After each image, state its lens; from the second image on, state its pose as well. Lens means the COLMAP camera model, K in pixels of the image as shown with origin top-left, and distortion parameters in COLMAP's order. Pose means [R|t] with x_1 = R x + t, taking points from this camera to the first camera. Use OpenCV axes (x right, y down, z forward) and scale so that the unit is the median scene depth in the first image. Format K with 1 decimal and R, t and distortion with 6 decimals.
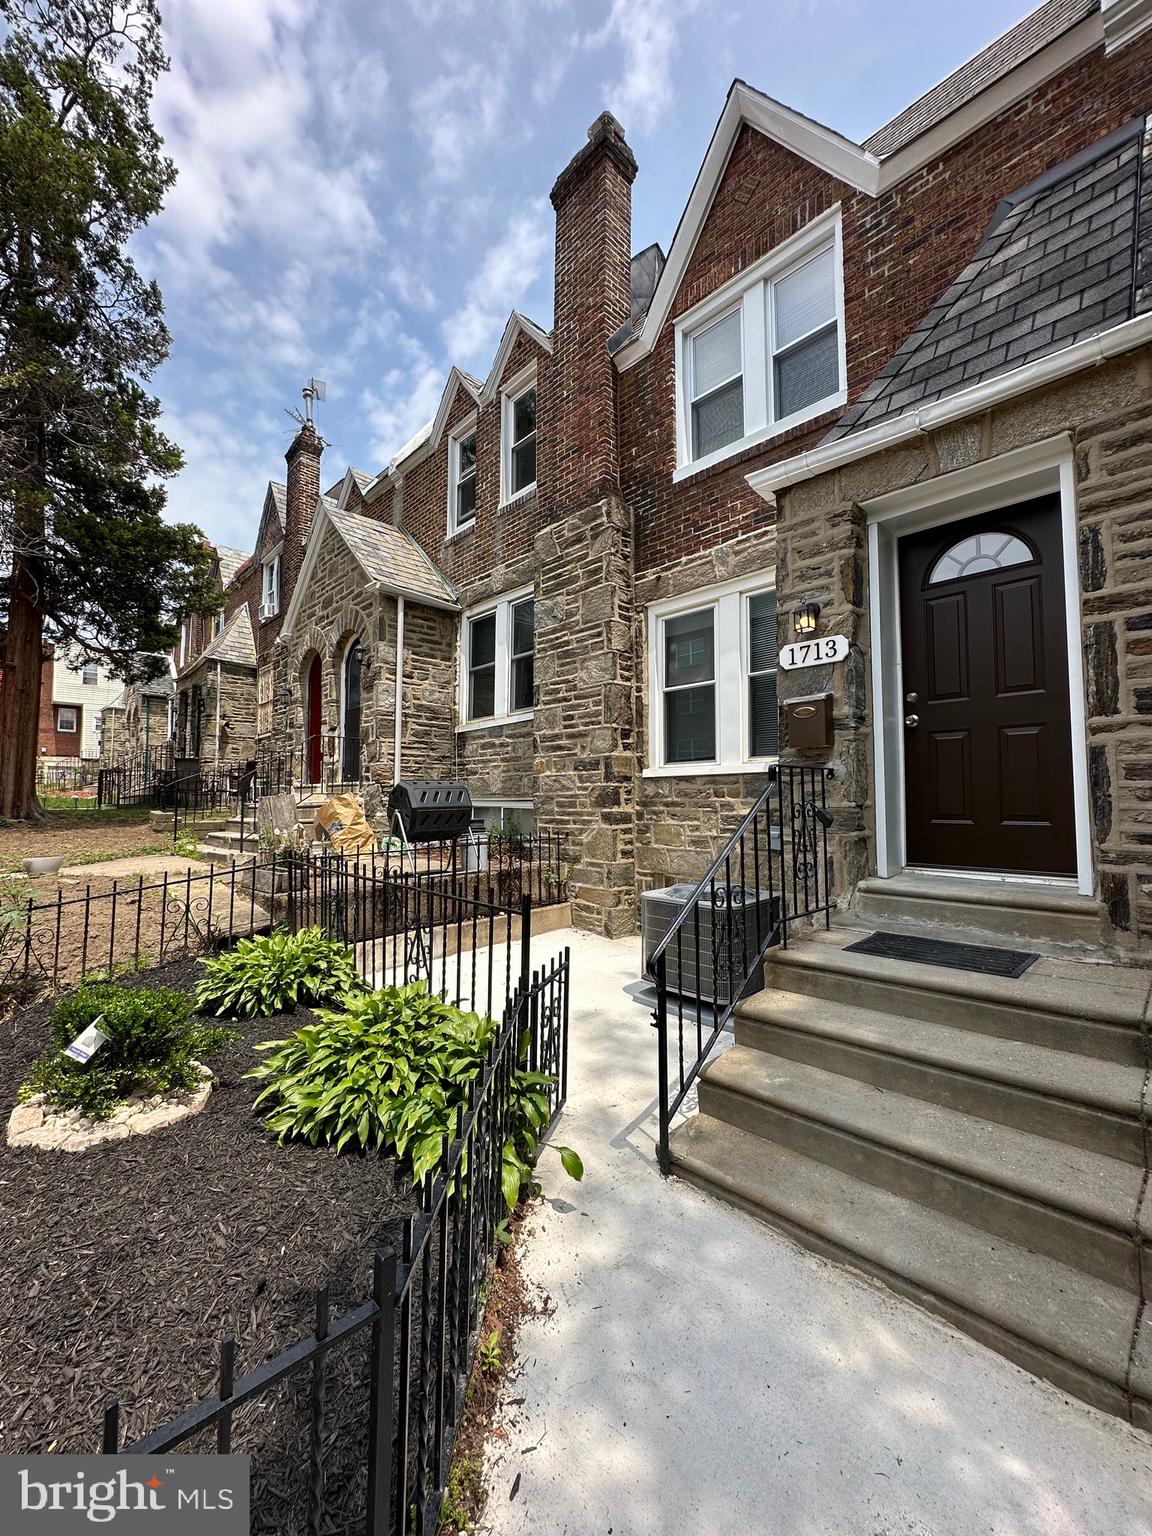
lens RADIAL K [[613.3, 0, 578.8], [0, 613.3, 768.9], [0, 0, 1]] dist [-0.004259, 0.001272]
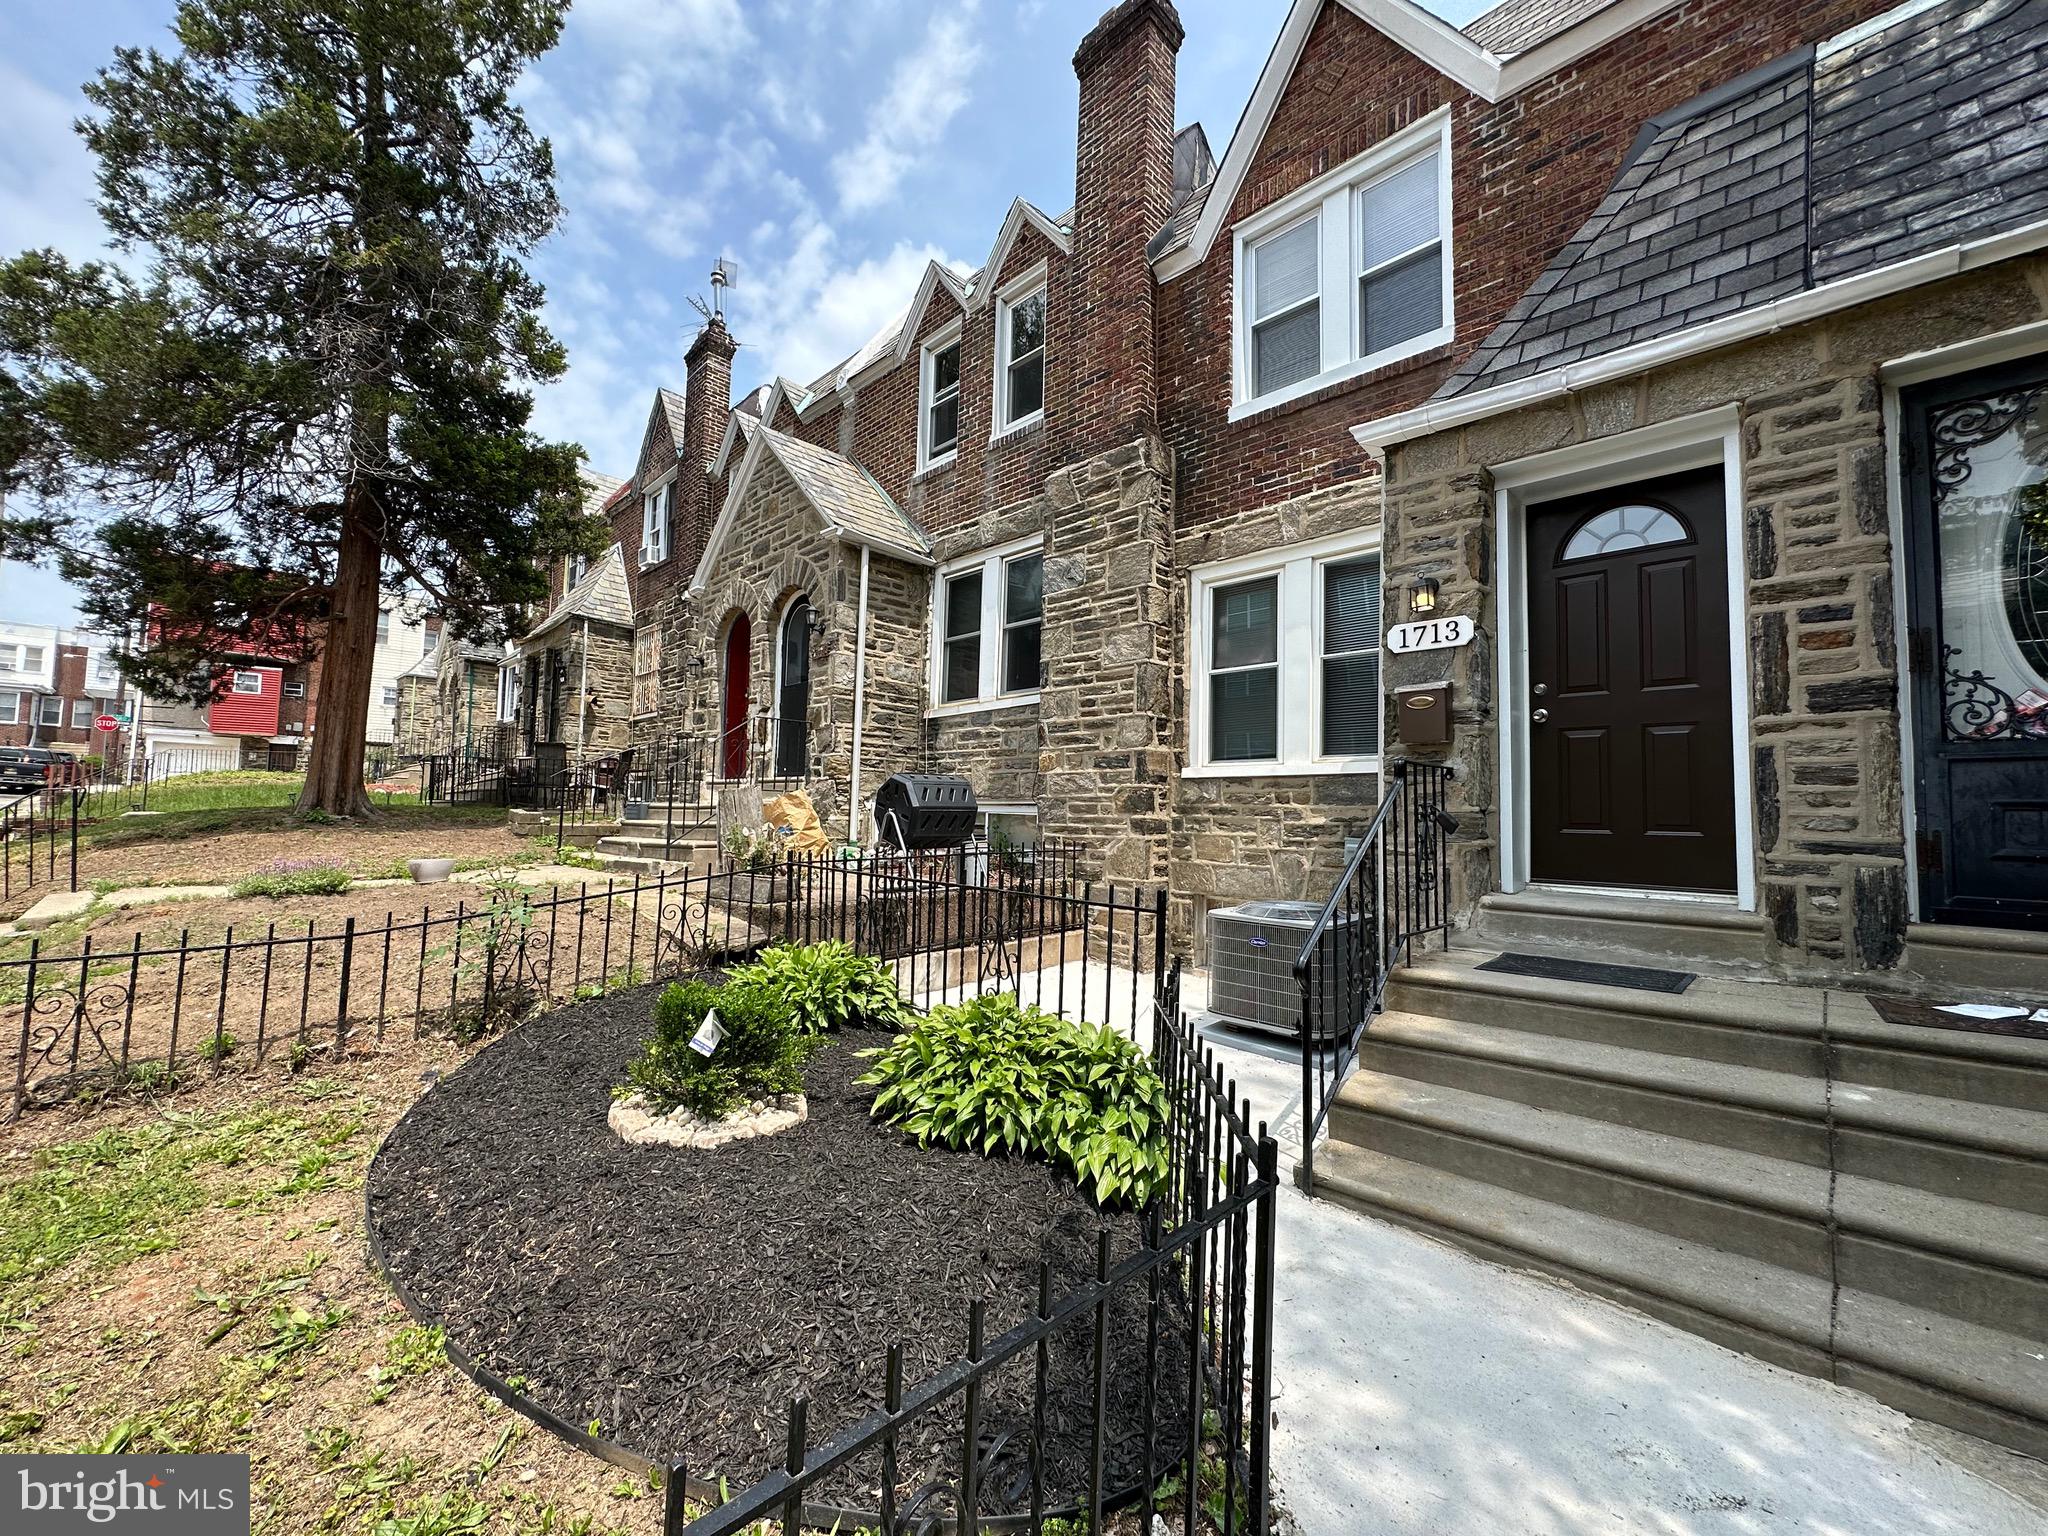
lens RADIAL K [[817.7, 0, 1024.2], [0, 817.7, 768.5], [0, 0, 1]] dist [-0.004259, 0.001272]
pose [[0.999454, 0.025146, 0.021443, -0.163986], [-0.025010, 0.999665, -0.006624, 0.017442], [-0.021602, 0.006084, 0.999748, -0.113601]]
